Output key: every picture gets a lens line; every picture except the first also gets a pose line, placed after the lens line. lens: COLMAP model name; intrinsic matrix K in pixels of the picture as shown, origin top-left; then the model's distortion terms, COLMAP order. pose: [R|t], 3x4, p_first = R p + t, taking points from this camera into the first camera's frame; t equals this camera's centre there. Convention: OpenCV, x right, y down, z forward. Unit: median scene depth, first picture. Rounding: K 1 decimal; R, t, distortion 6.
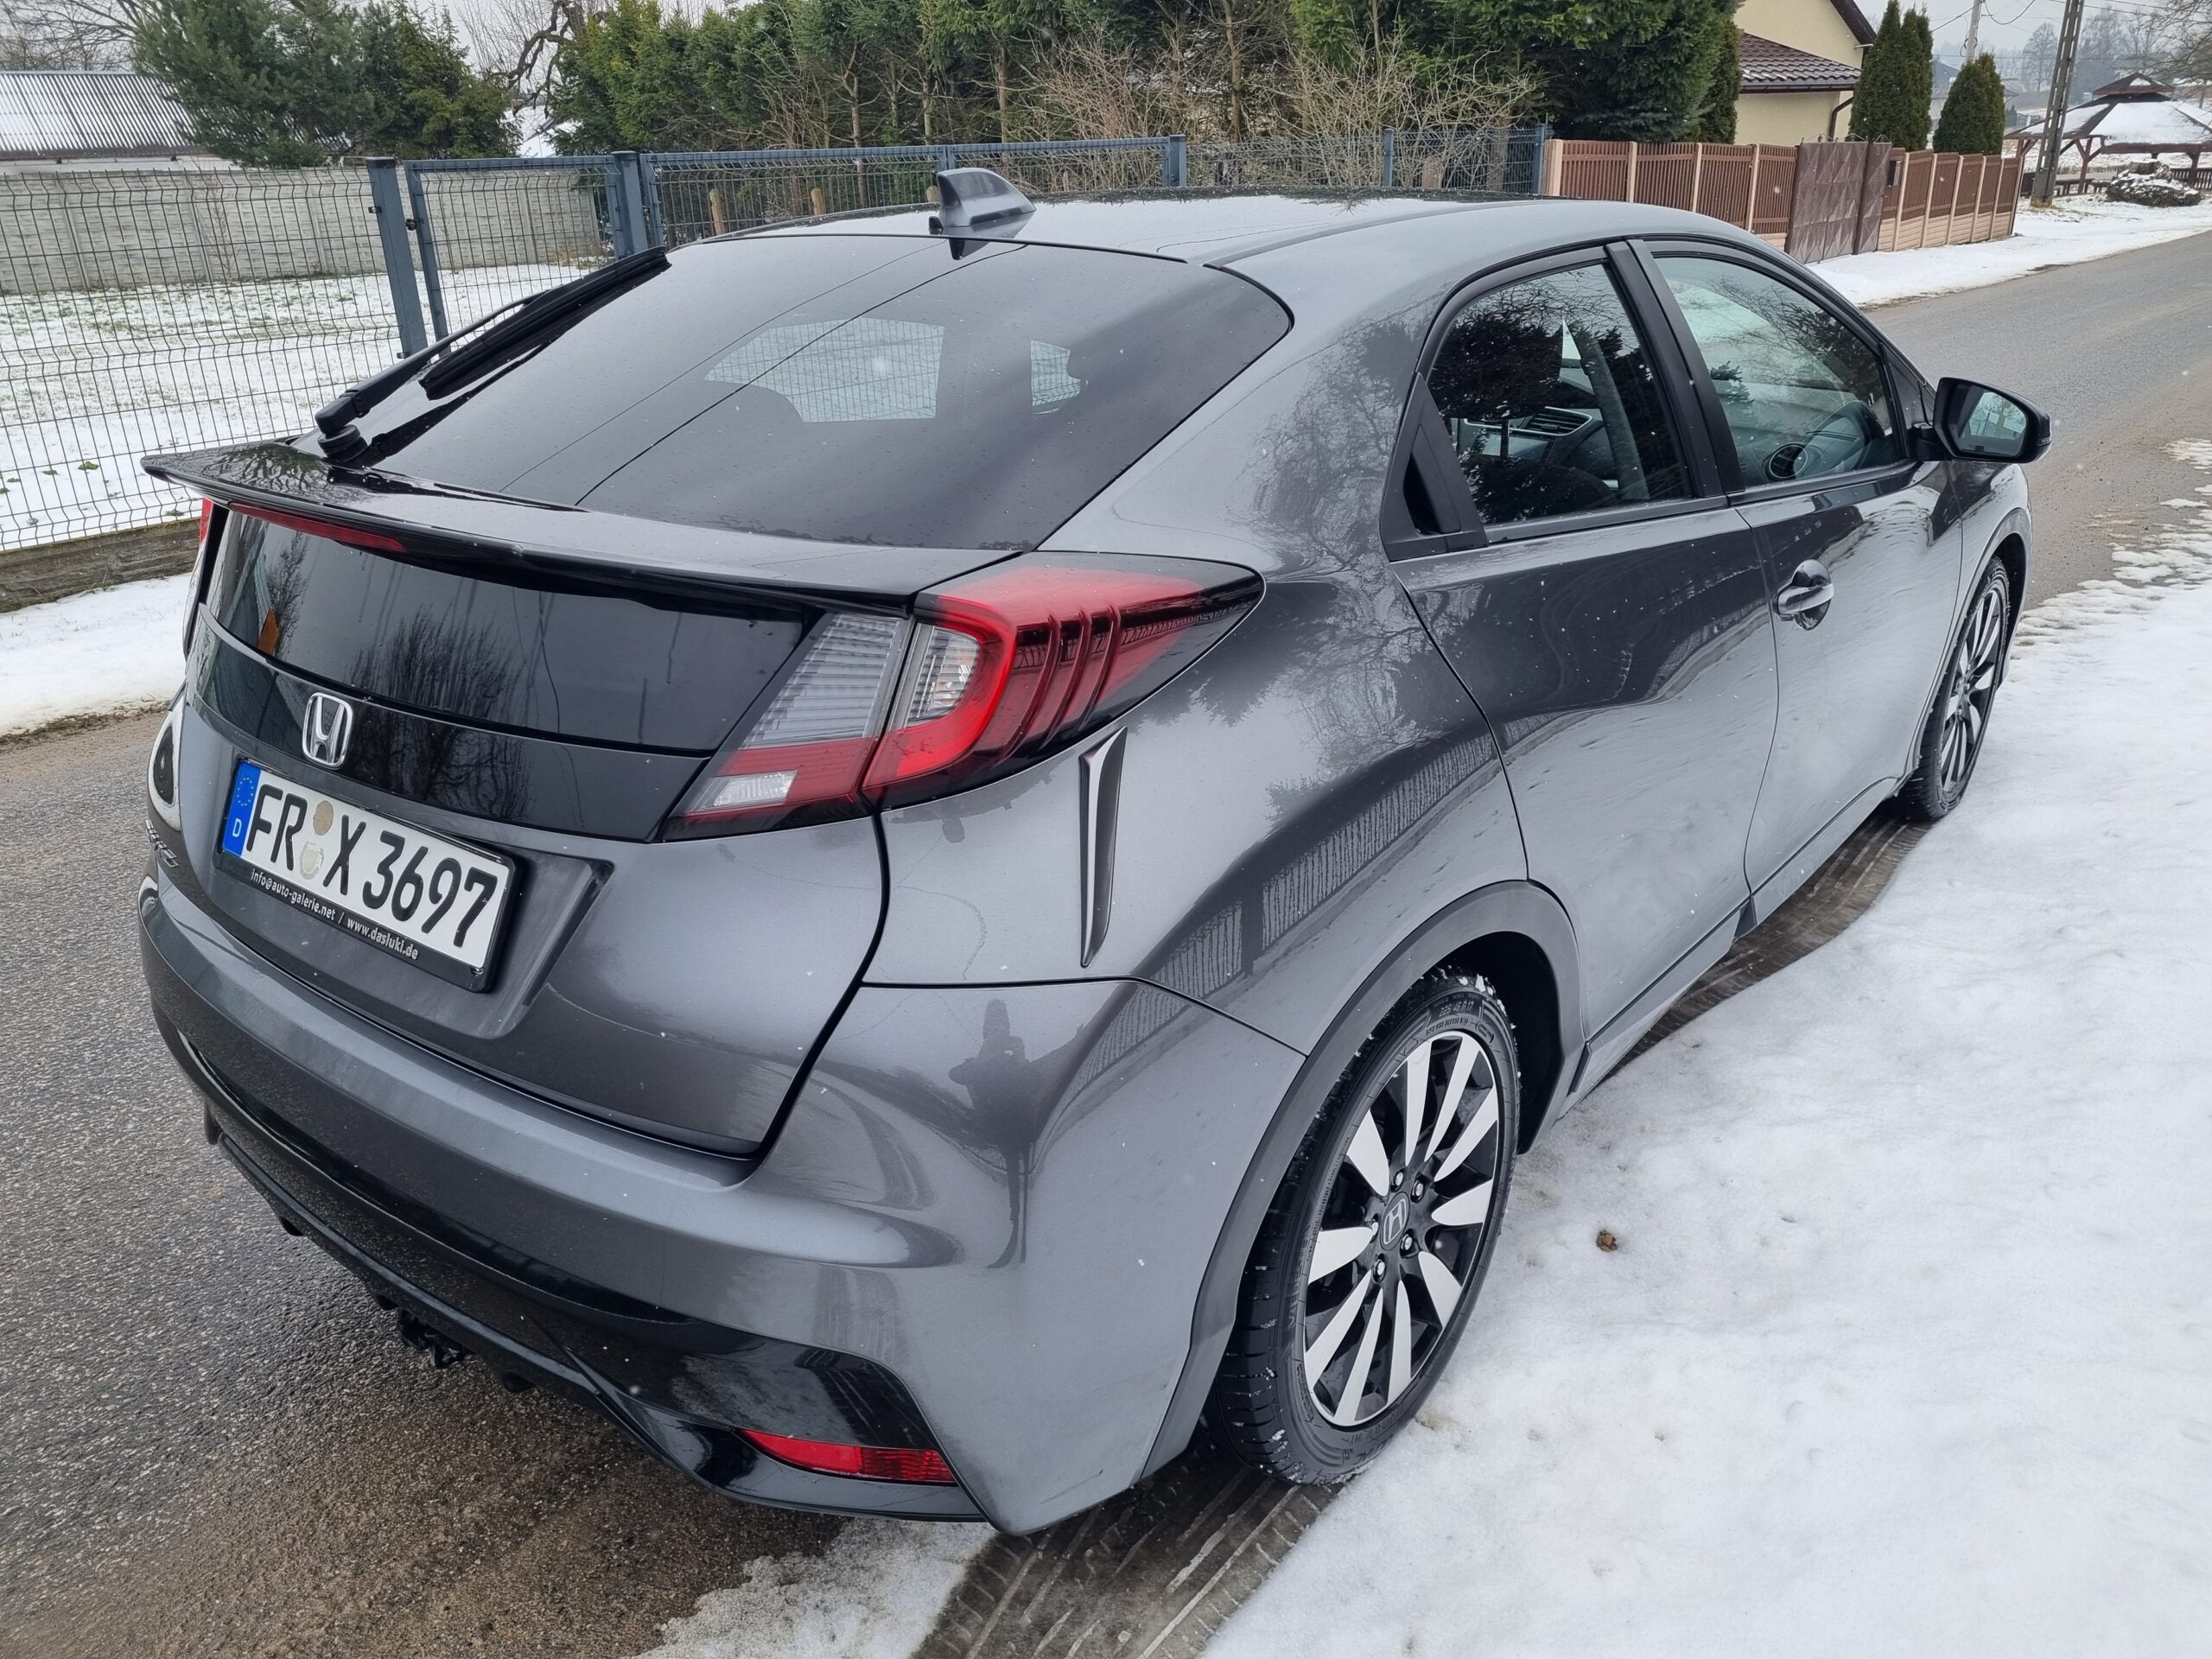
lens RADIAL K [[1687.2, 0, 1161.5], [0, 1687.2, 822.3], [0, 0, 1]] dist [0.037644, 0.001058]
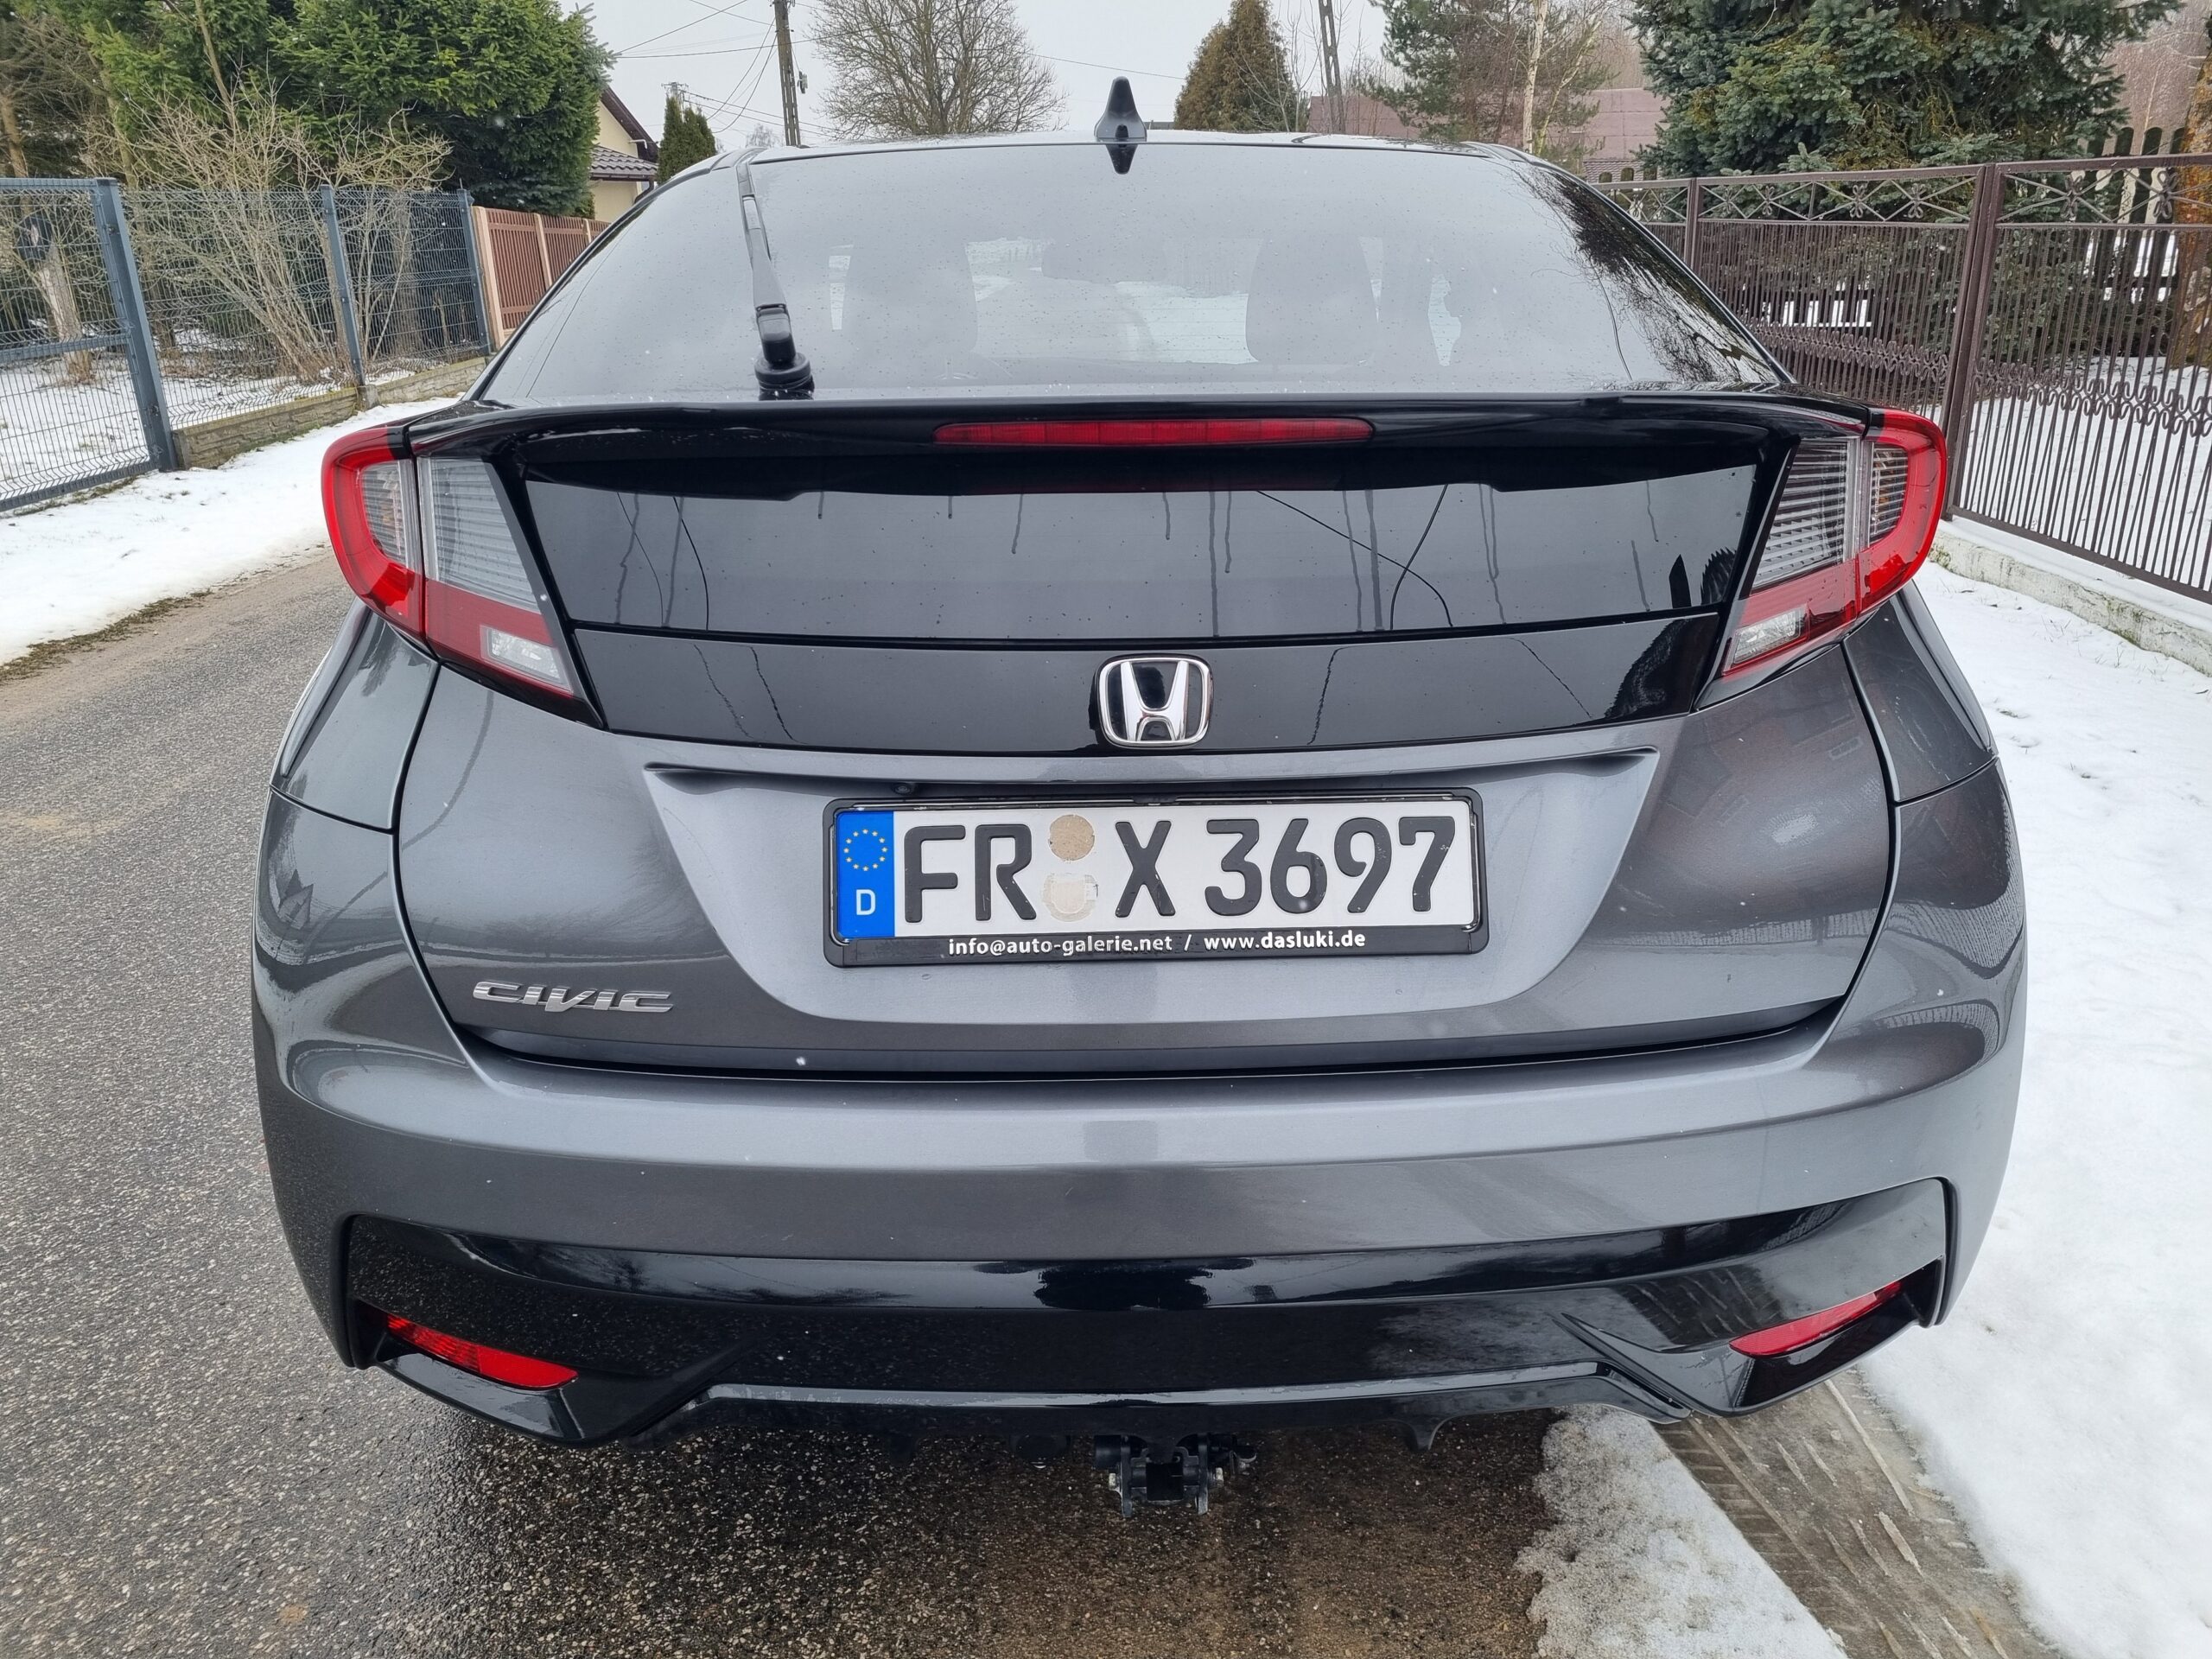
lens RADIAL K [[1654.5, 0, 1144.3], [0, 1654.5, 839.5], [0, 0, 1]] dist [0.043634, -0.006498]
pose [[0.771318, -0.215896, 0.598714, -0.902426], [0.237831, 0.970332, 0.043505, -0.025757], [-0.590344, 0.108836, 0.799781, 0.389466]]
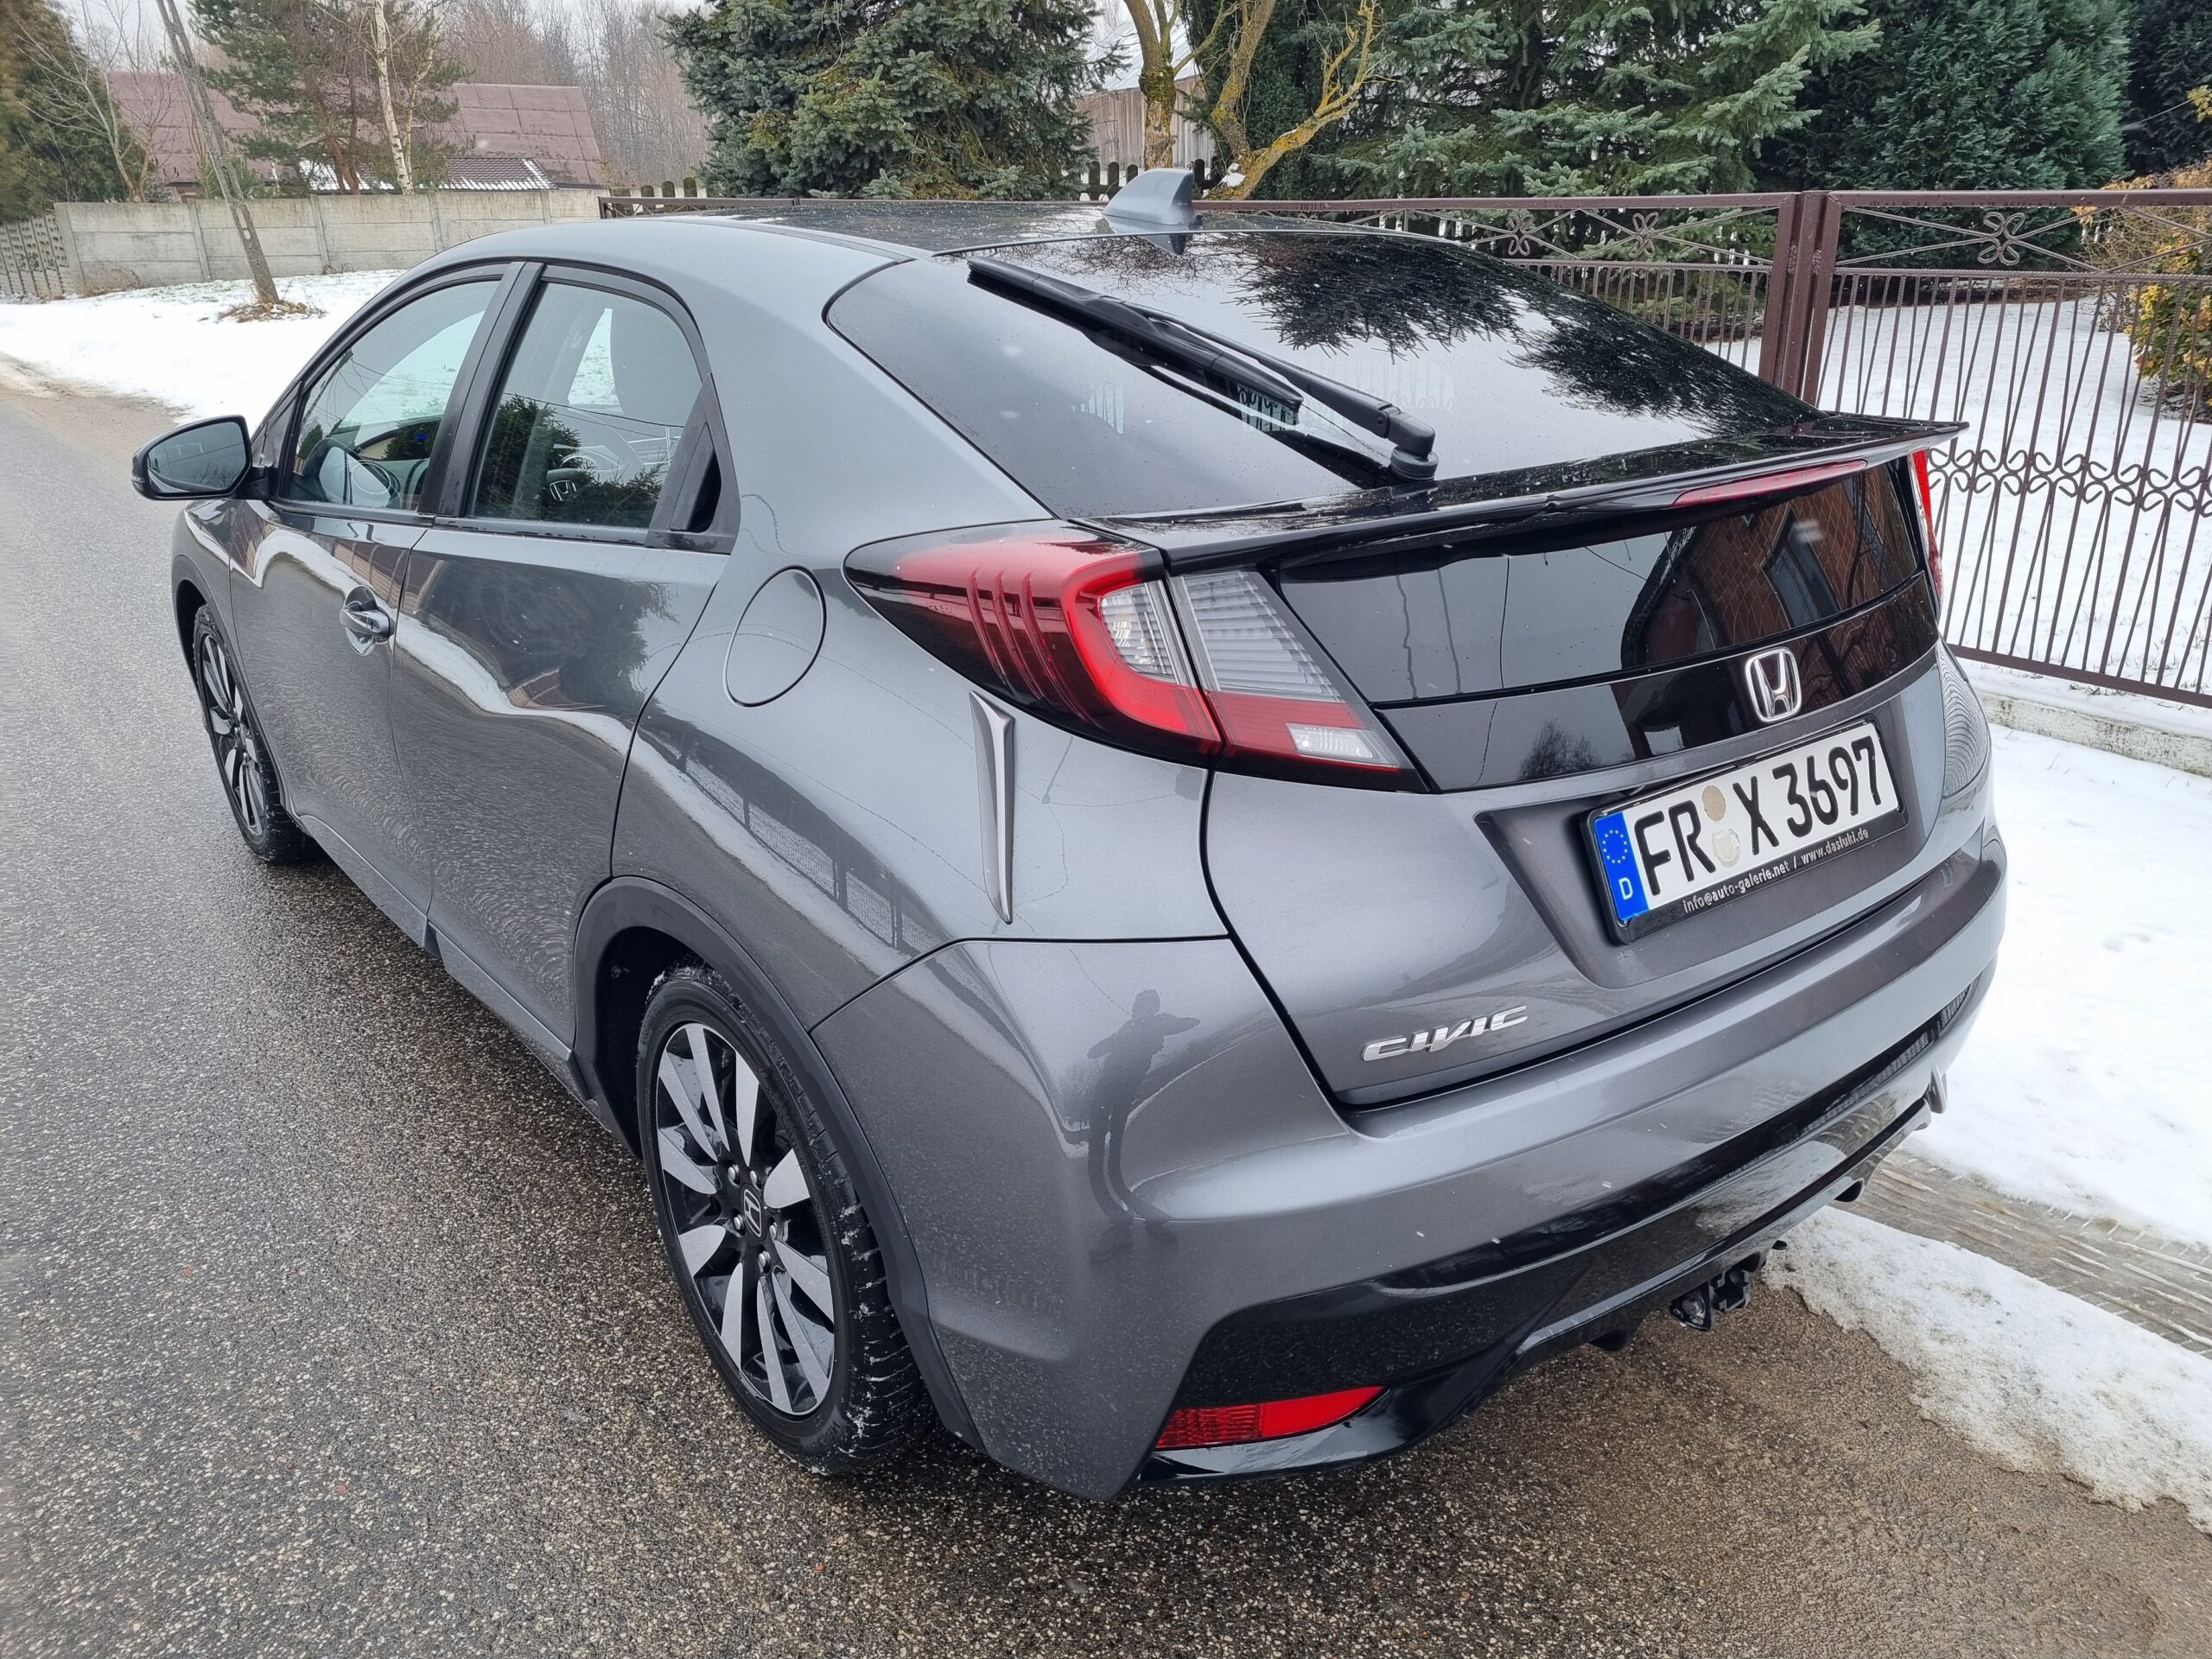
lens RADIAL K [[1654.5, 0, 1144.3], [0, 1654.5, 839.5], [0, 0, 1]] dist [0.043634, -0.006498]
pose [[0.242548, -0.334643, 0.910596, -1.426461], [0.370829, 0.899327, 0.231727, -0.319937], [-0.896469, 0.281470, 0.342225, 0.966463]]
